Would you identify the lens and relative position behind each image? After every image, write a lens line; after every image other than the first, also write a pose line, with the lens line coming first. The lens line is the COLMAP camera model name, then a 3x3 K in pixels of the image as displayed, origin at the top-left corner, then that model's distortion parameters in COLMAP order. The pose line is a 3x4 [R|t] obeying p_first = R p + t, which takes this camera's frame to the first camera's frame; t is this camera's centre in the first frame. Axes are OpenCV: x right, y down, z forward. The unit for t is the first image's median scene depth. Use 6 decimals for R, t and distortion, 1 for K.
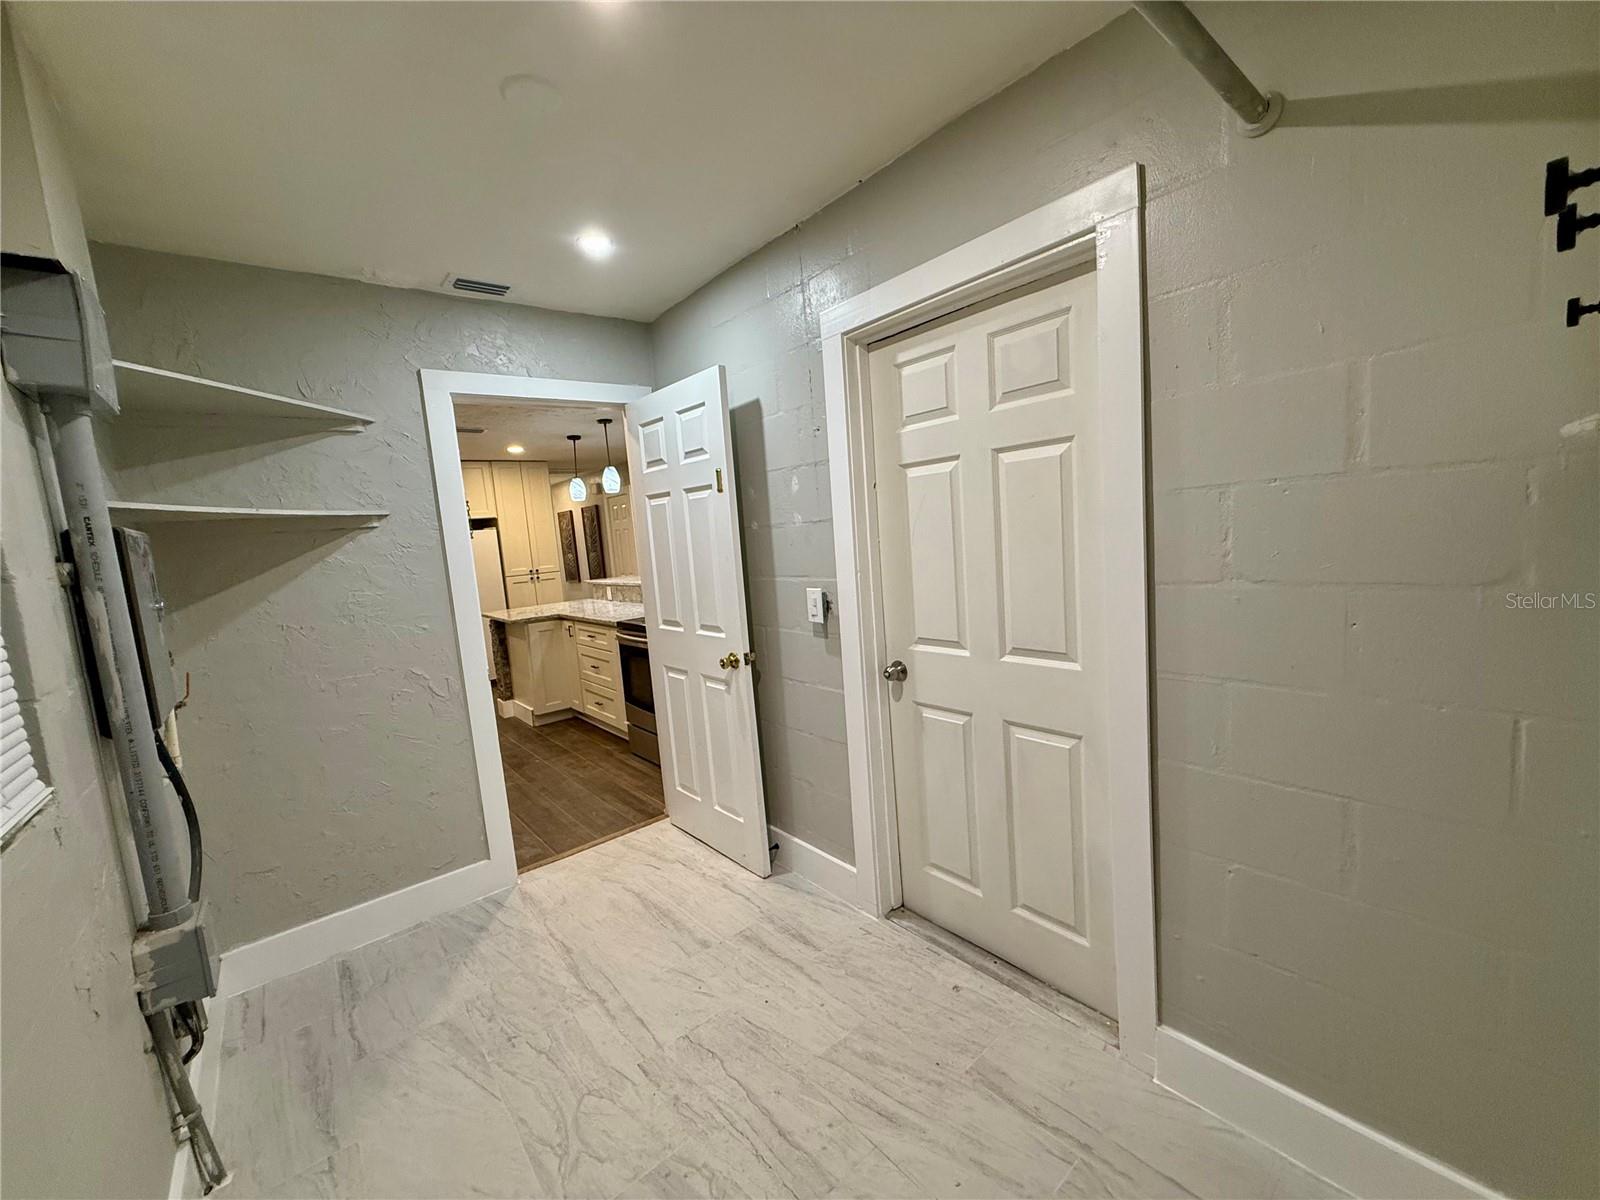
lens RADIAL K [[636.6, 0, 794.7], [0, 636.6, 601.4], [0, 0, 1]] dist [-0.001102, 0.000435]
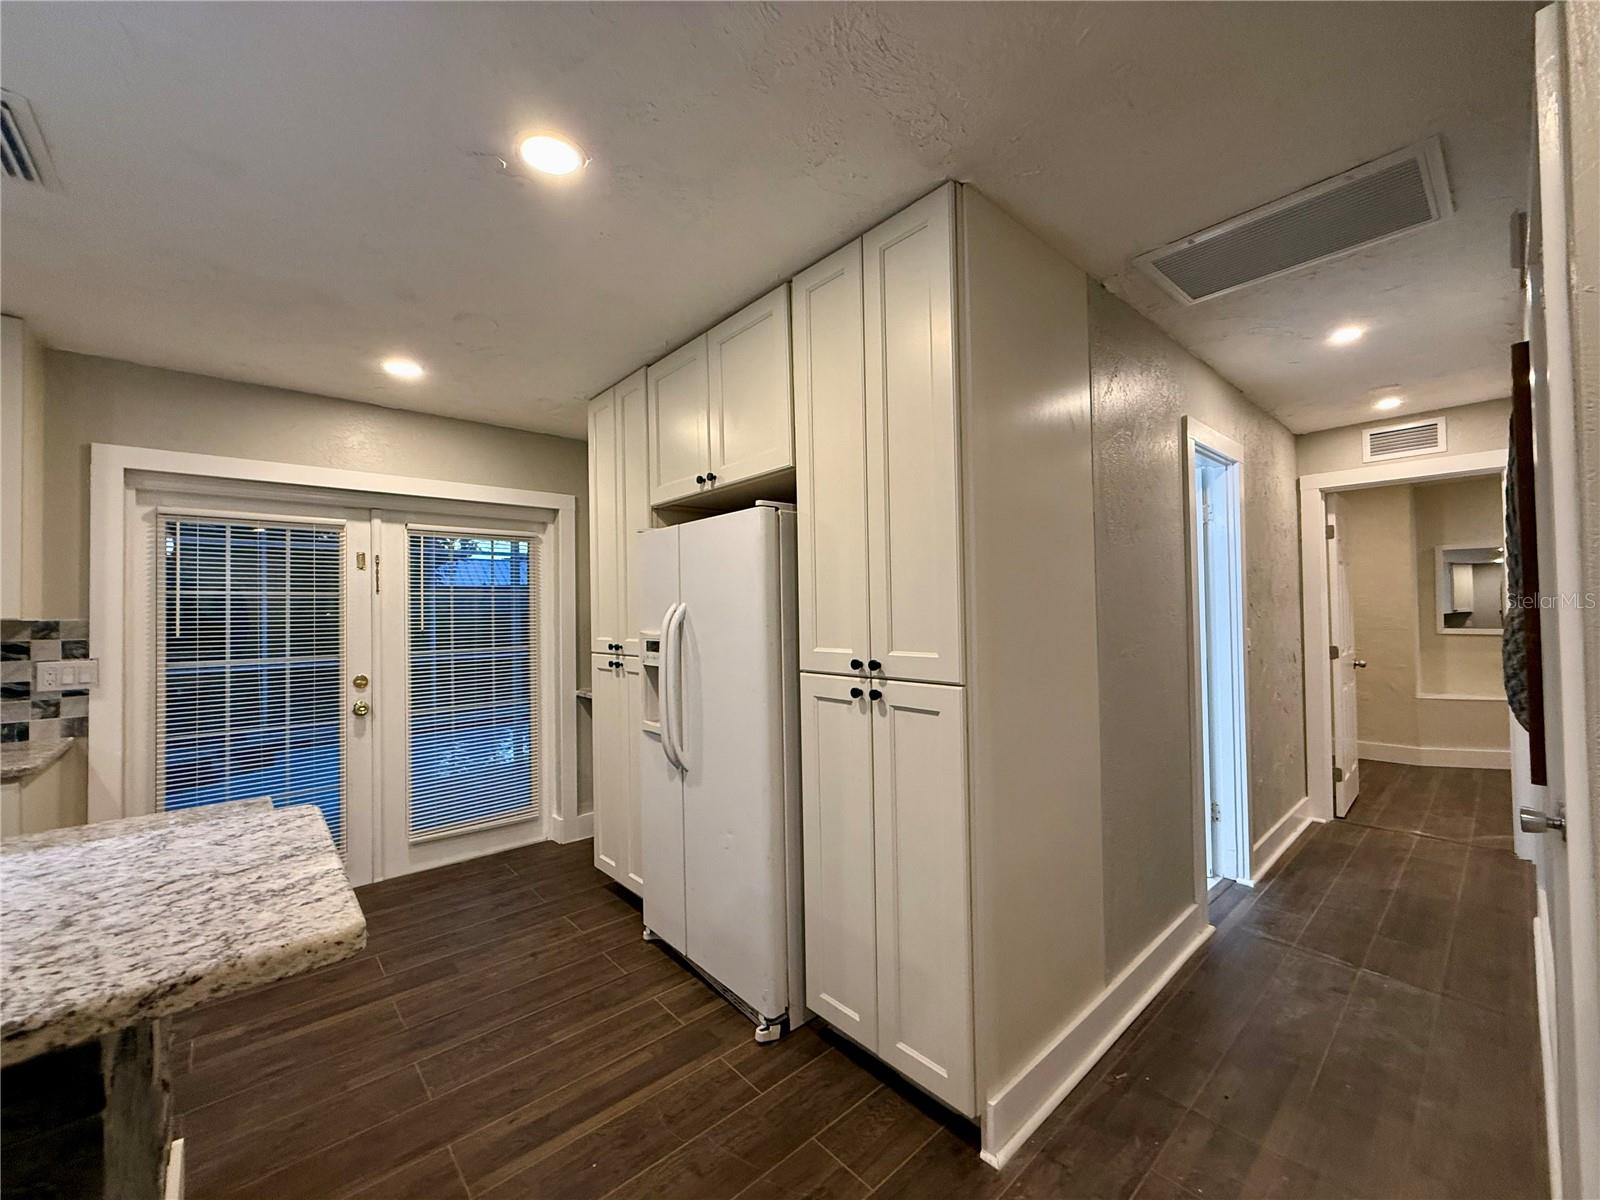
lens RADIAL K [[636.6, 0, 794.7], [0, 636.6, 601.4], [0, 0, 1]] dist [-0.001102, 0.000435]
pose [[0.038139, 0.063760, -0.997236, -0.586779], [-0.098099, 0.993381, 0.059762, -0.301380], [0.994446, 0.095549, 0.044142, 3.413572]]
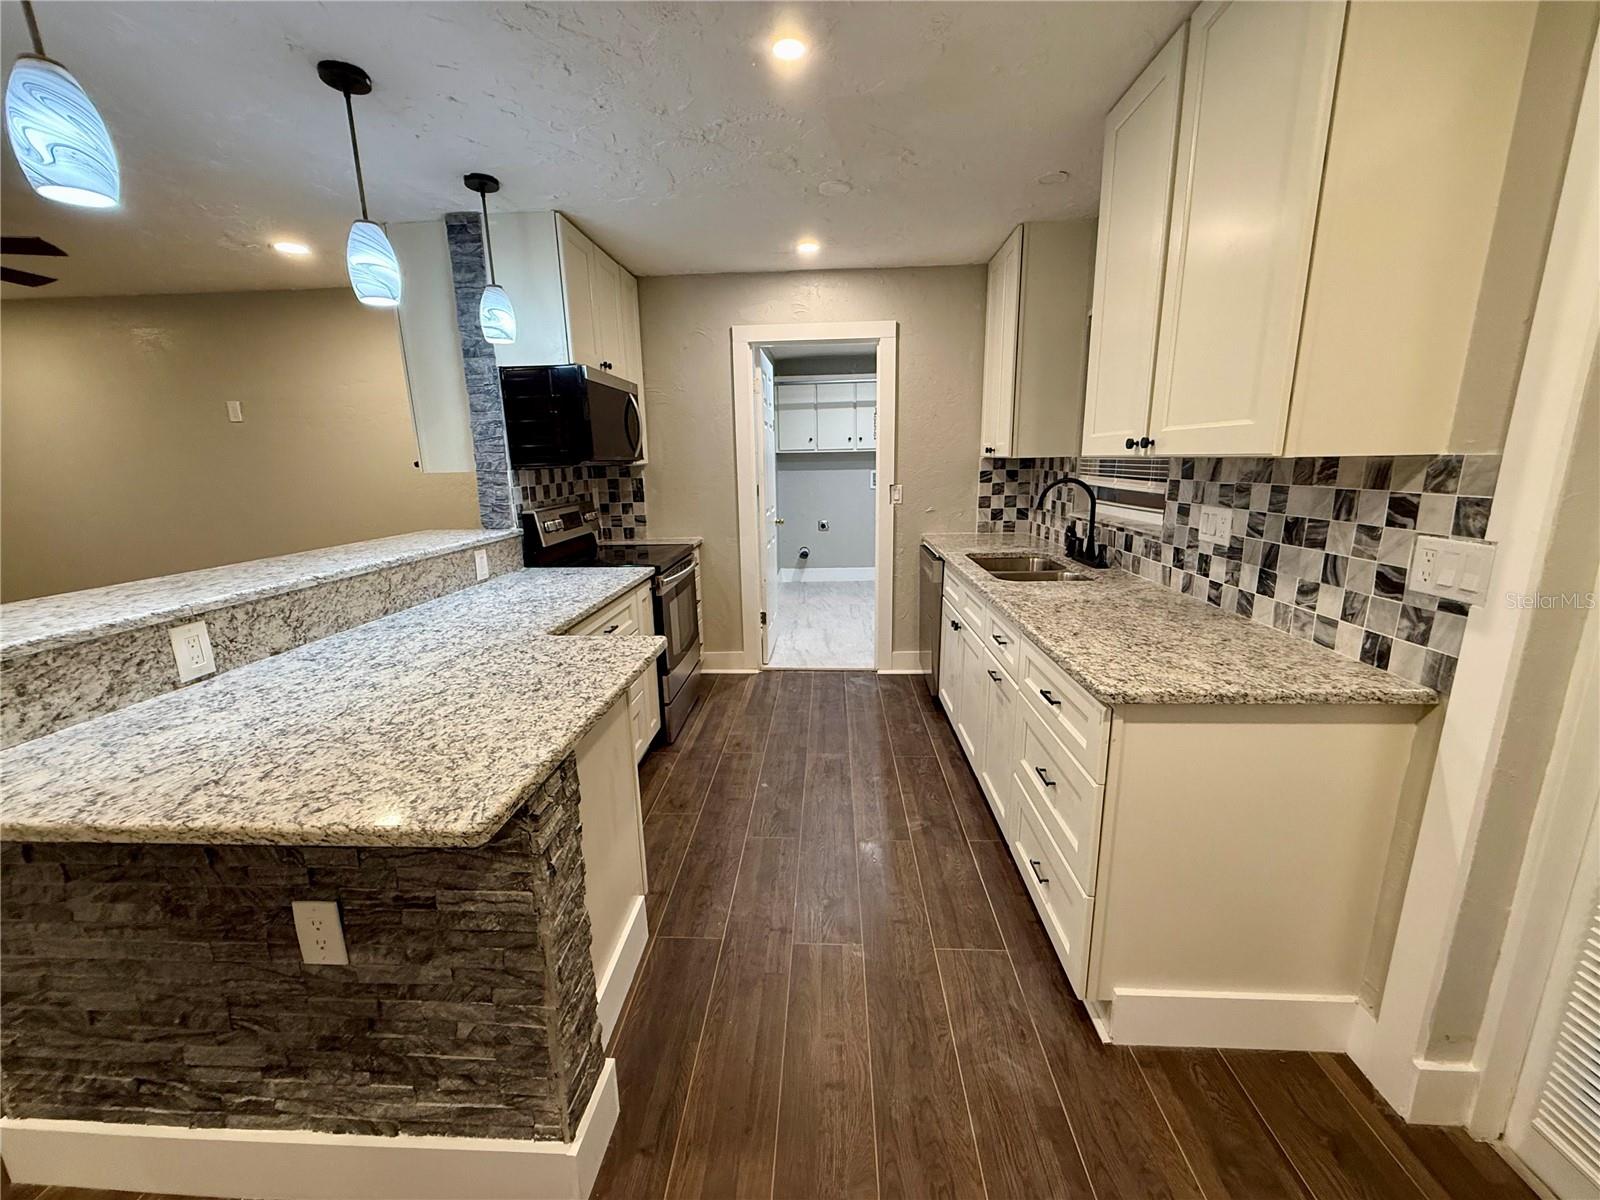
lens RADIAL K [[636.6, 0, 794.7], [0, 636.6, 601.4], [0, 0, 1]] dist [-0.001102, 0.000435]
pose [[-0.729815, -0.053888, 0.681518, -1.820210], [0.153075, 0.958696, 0.239728, -0.158931], [-0.666287, 0.279280, -0.691422, 2.927702]]
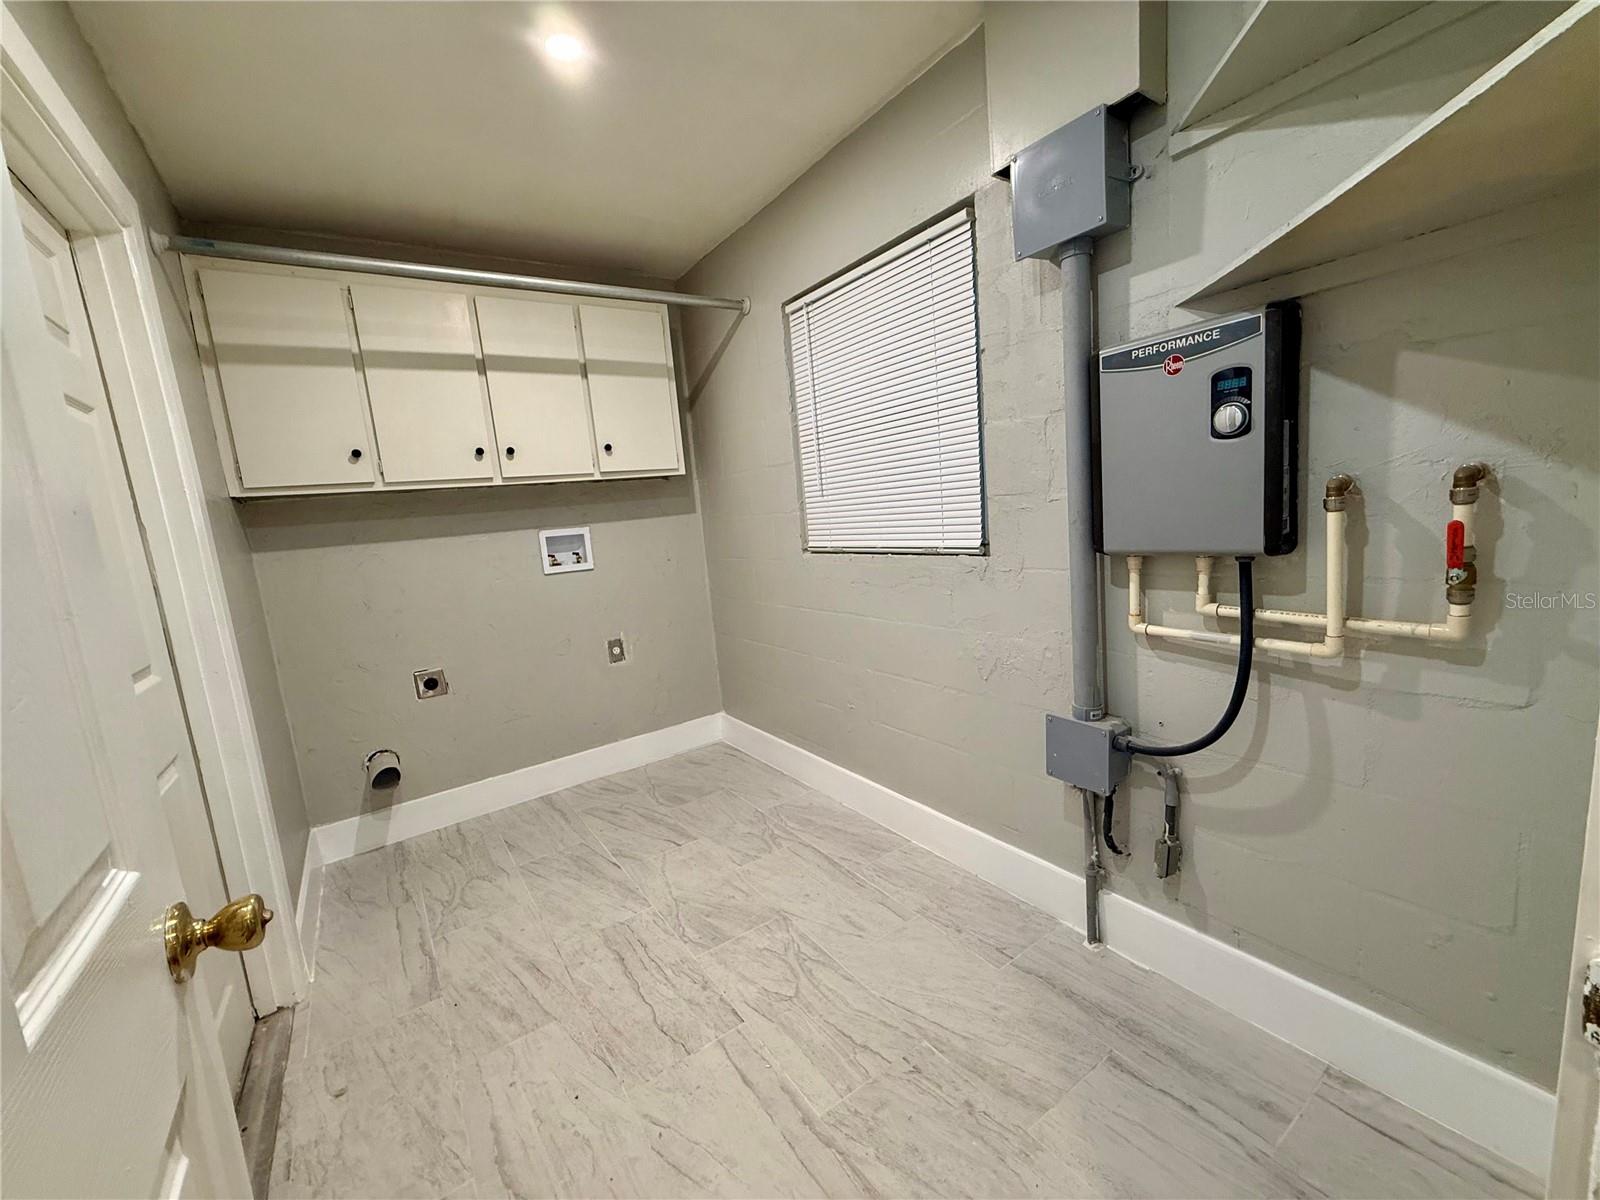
lens RADIAL K [[636.6, 0, 794.7], [0, 636.6, 601.4], [0, 0, 1]] dist [-0.001102, 0.000435]
pose [[-0.982150, 0.152205, 0.110522, -0.433776], [0.175281, 0.953762, 0.244160, -0.046375], [-0.068250, 0.259174, -0.963416, 1.459802]]
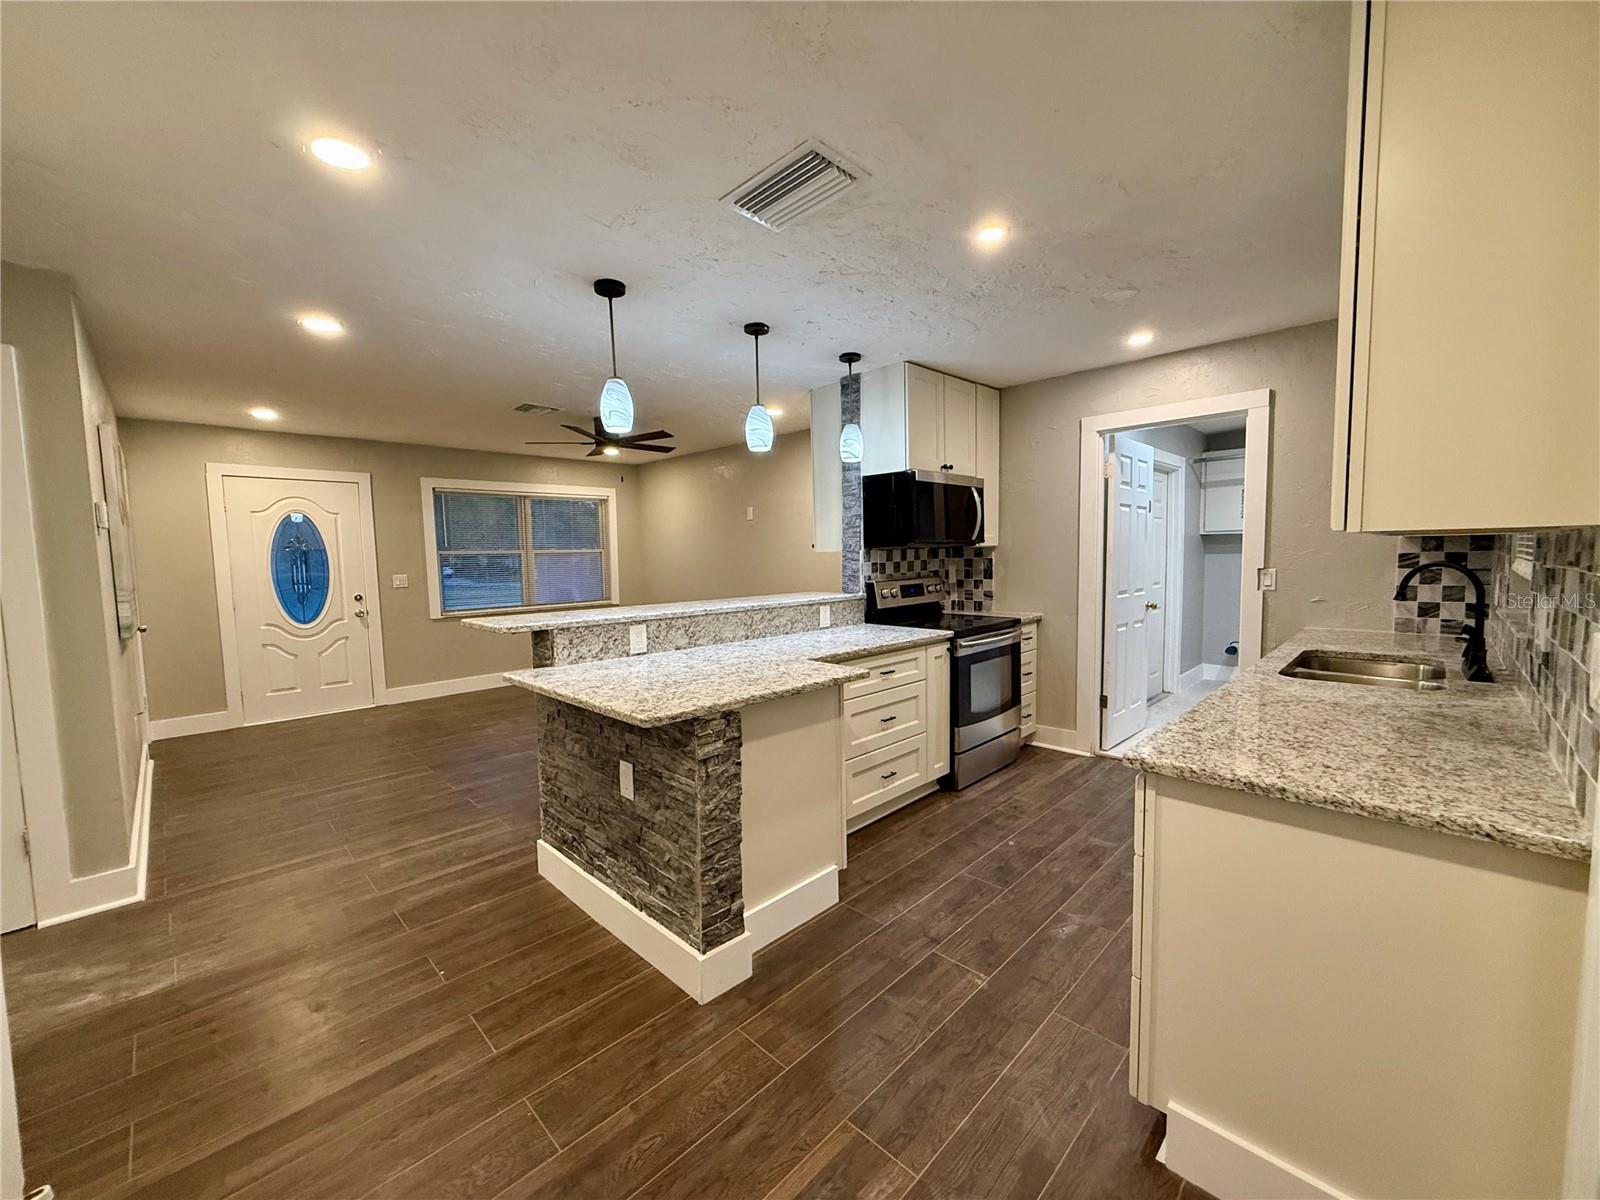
lens RADIAL K [[636.6, 0, 794.7], [0, 636.6, 601.4], [0, 0, 1]] dist [-0.001102, 0.000435]
pose [[-0.091370, 0.007997, 0.995785, -2.258007], [0.135599, 0.990754, 0.004485, -0.078782], [-0.986542, 0.135437, -0.091610, 2.678478]]
